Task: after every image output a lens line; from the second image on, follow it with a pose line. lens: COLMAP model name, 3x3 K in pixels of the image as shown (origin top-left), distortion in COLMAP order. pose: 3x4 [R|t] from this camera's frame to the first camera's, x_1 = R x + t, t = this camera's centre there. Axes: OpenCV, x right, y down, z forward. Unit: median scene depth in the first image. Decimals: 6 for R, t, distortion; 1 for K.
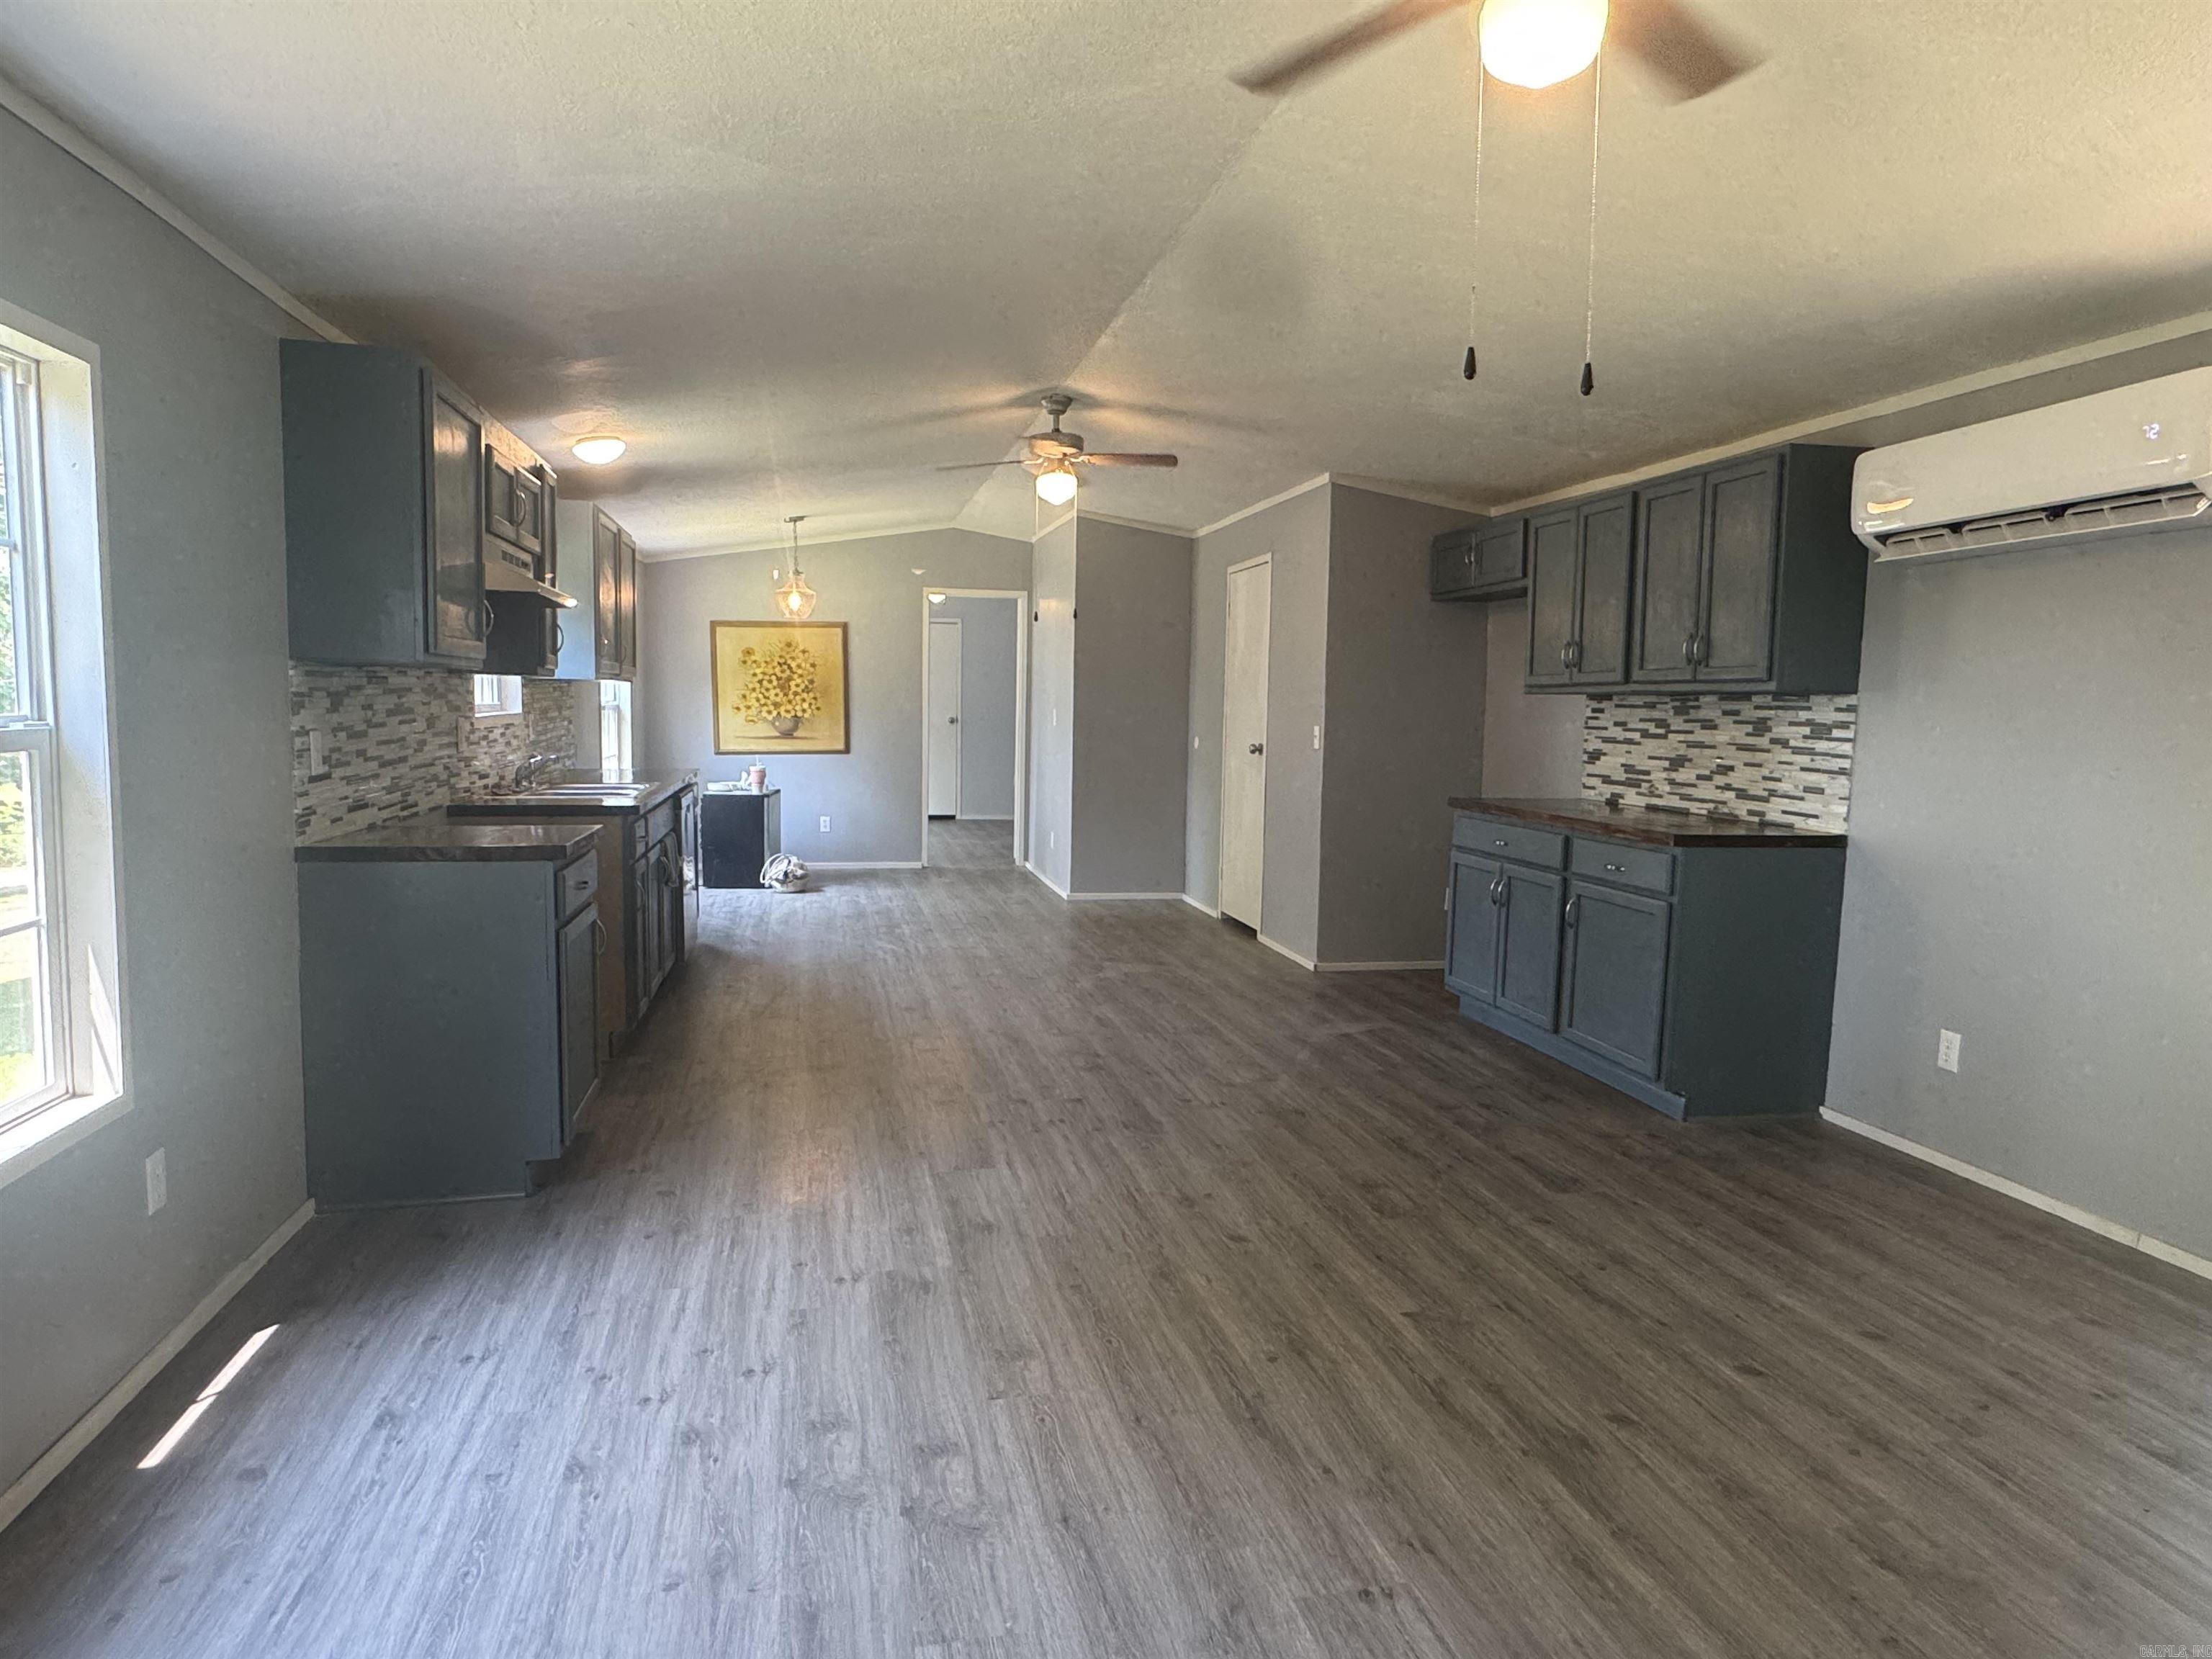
lens RADIAL K [[1324.8, 0, 1100.8], [0, 1324.8, 829.1], [0, 0, 1]] dist [-0.004170, 0.000884]
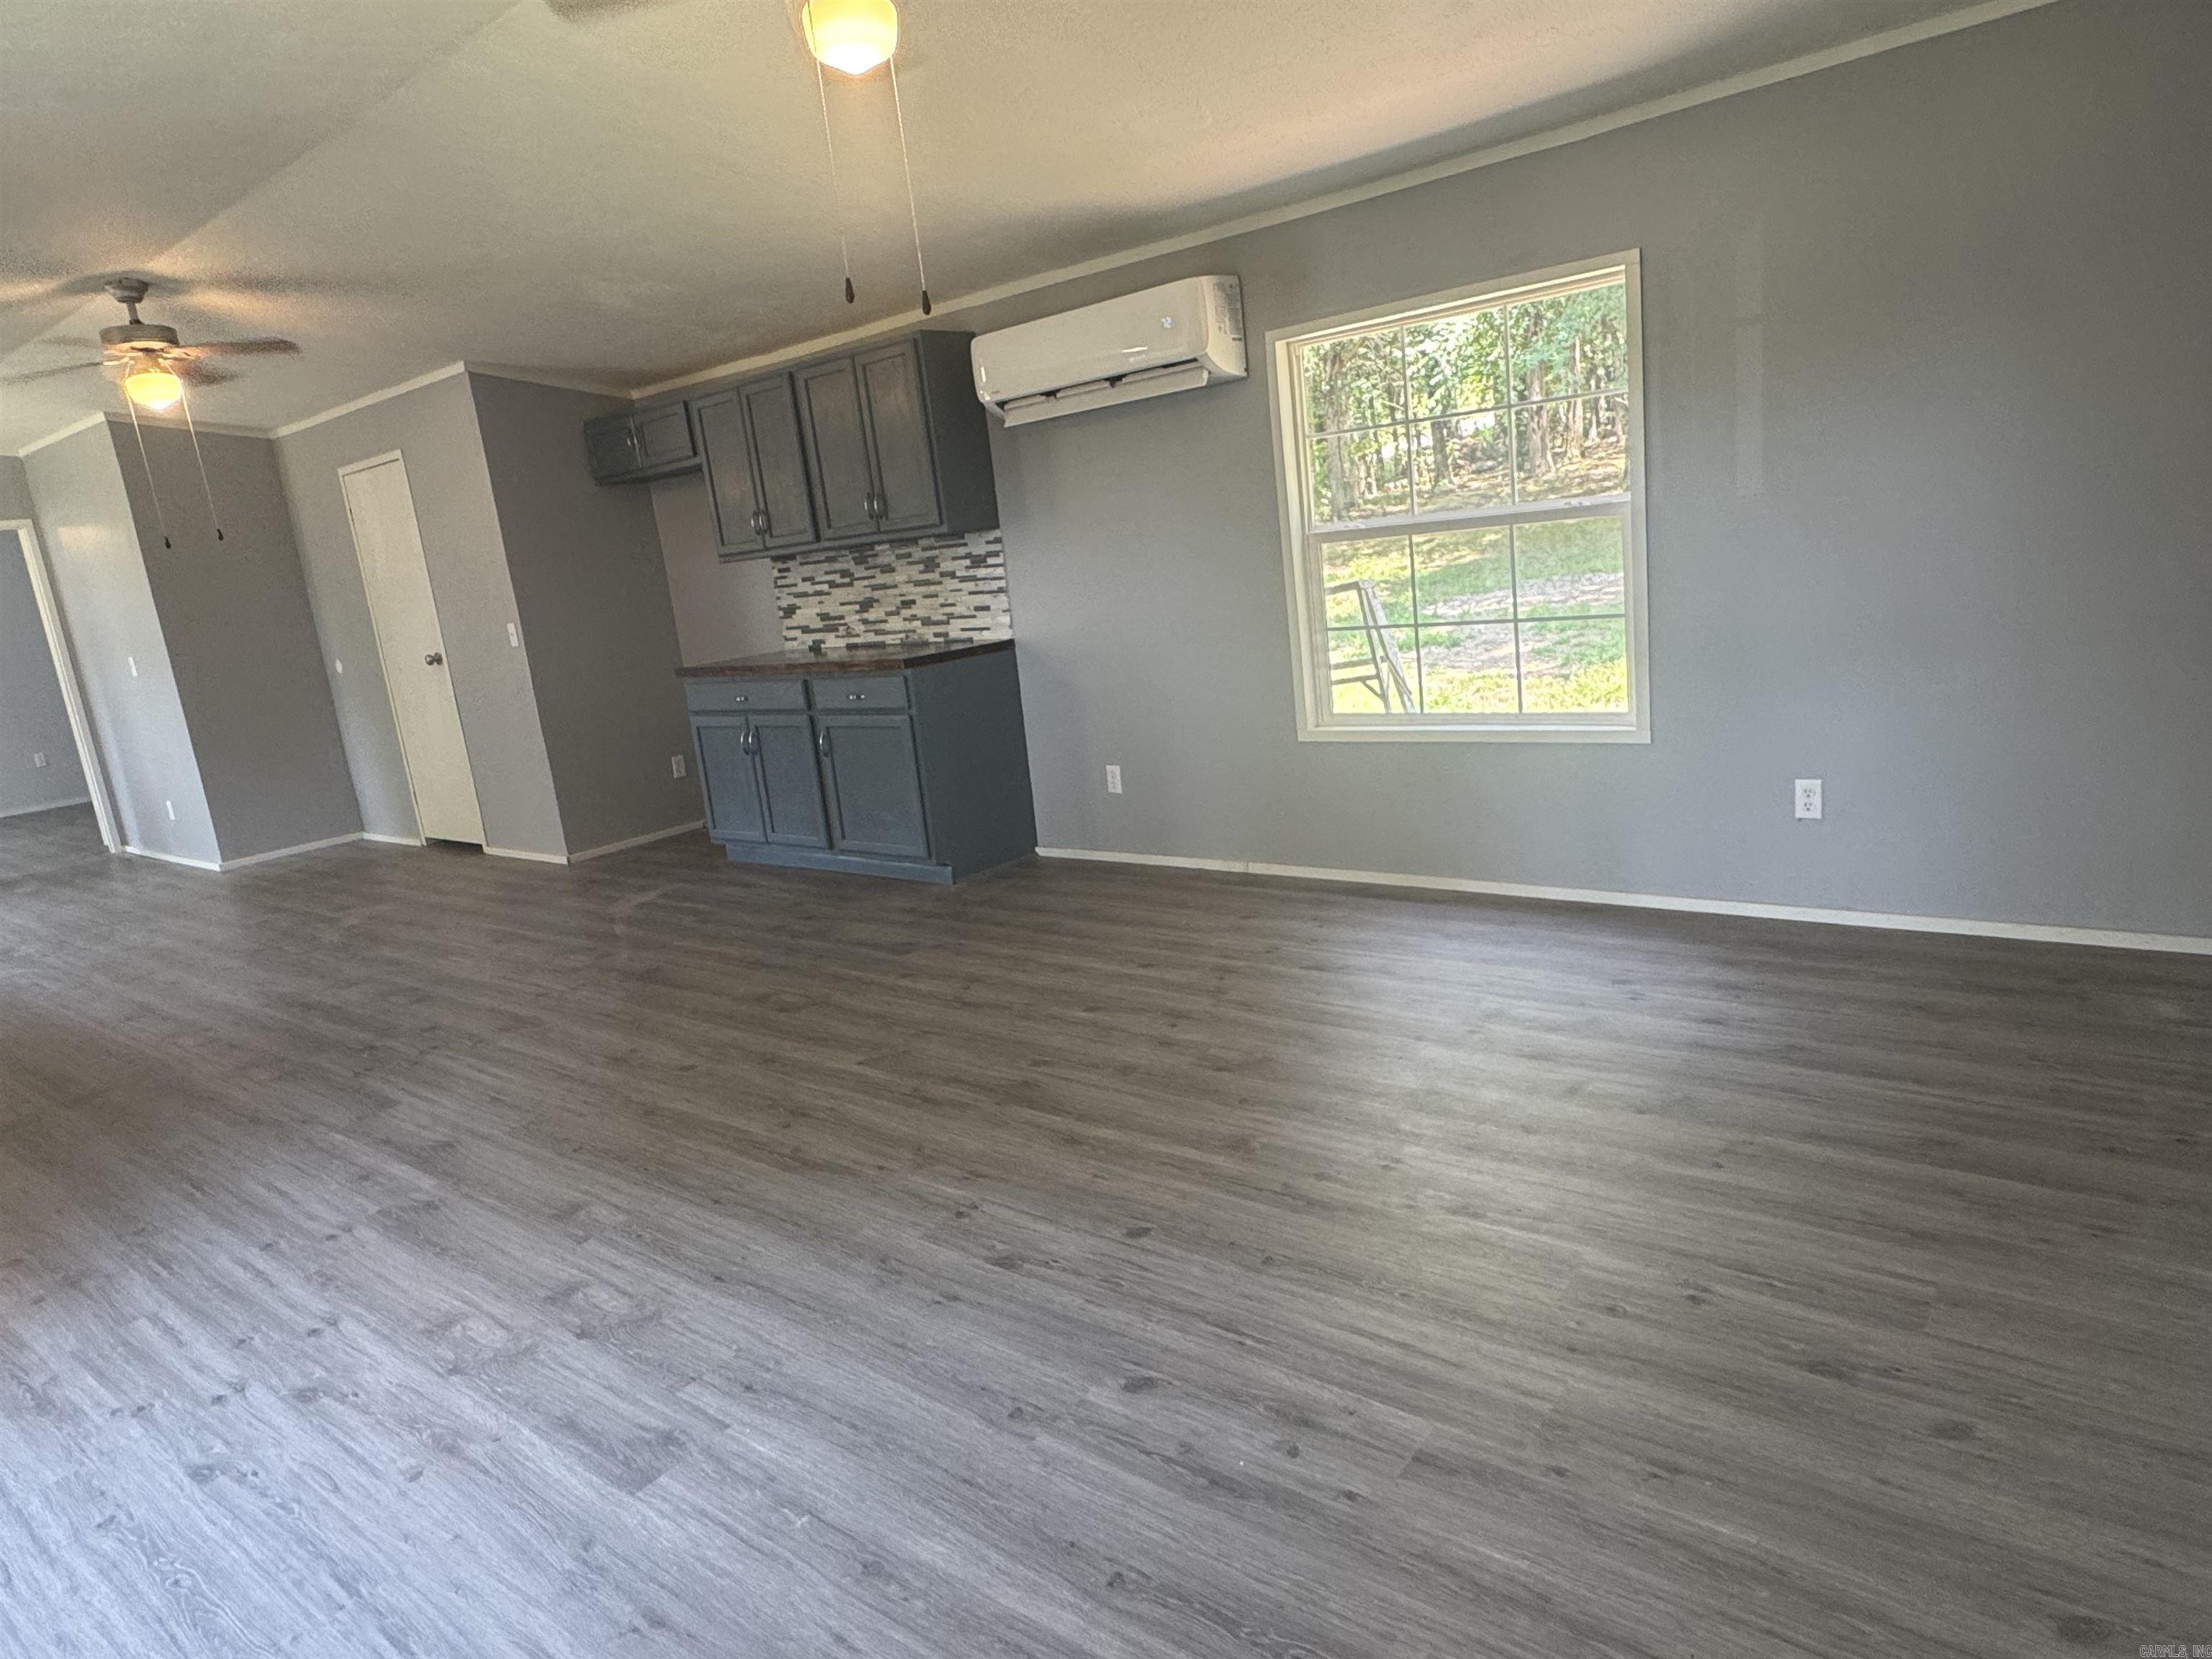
lens RADIAL K [[1324.8, 0, 1098.9], [0, 1324.8, 825.9], [0, 0, 1]] dist [-0.004170, 0.000884]
pose [[0.767527, -0.237677, 0.595325, -0.180041], [0.185198, 0.971335, 0.149028, 0.004642], [-0.613681, -0.004130, 0.789543, -0.073937]]
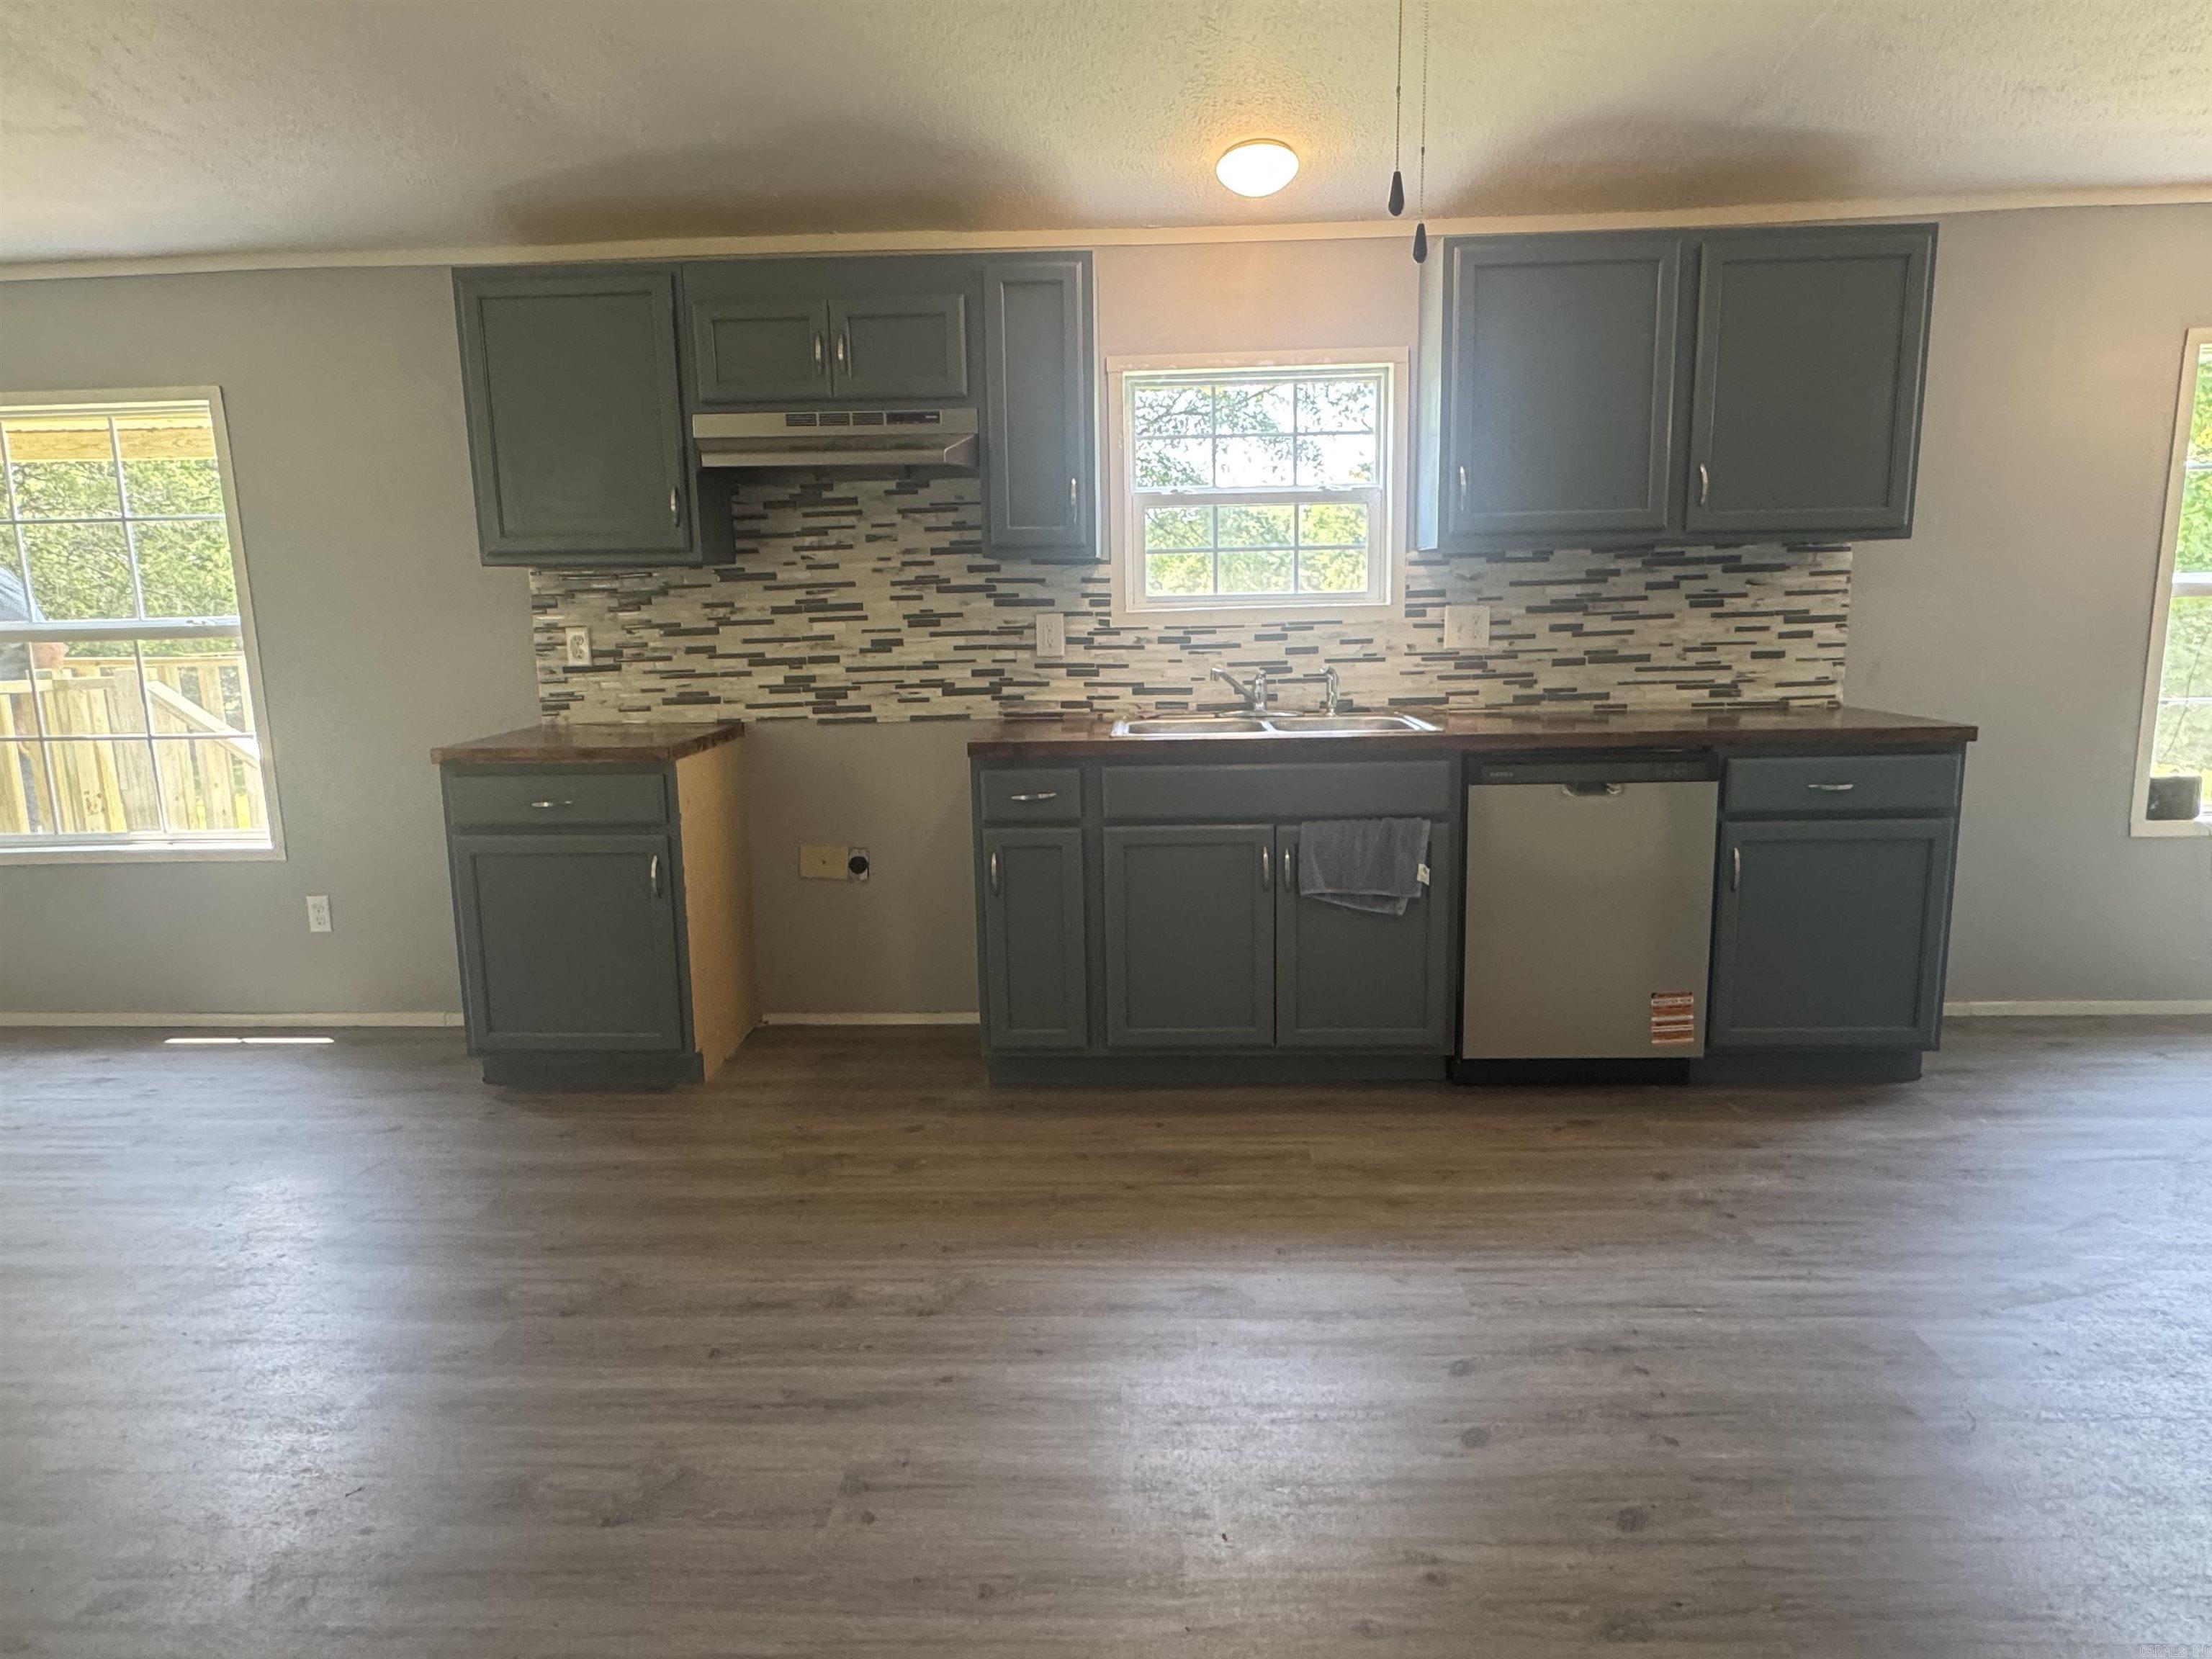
lens RADIAL K [[1324.8, 0, 1094.3], [0, 1324.8, 825.8], [0, 0, 1]] dist [-0.004170, 0.000884]
pose [[-0.249015, 0.156120, -0.955834, 0.319256], [-0.077046, 0.980601, 0.180238, -0.111699], [0.965430, 0.118525, -0.232156, 1.307158]]
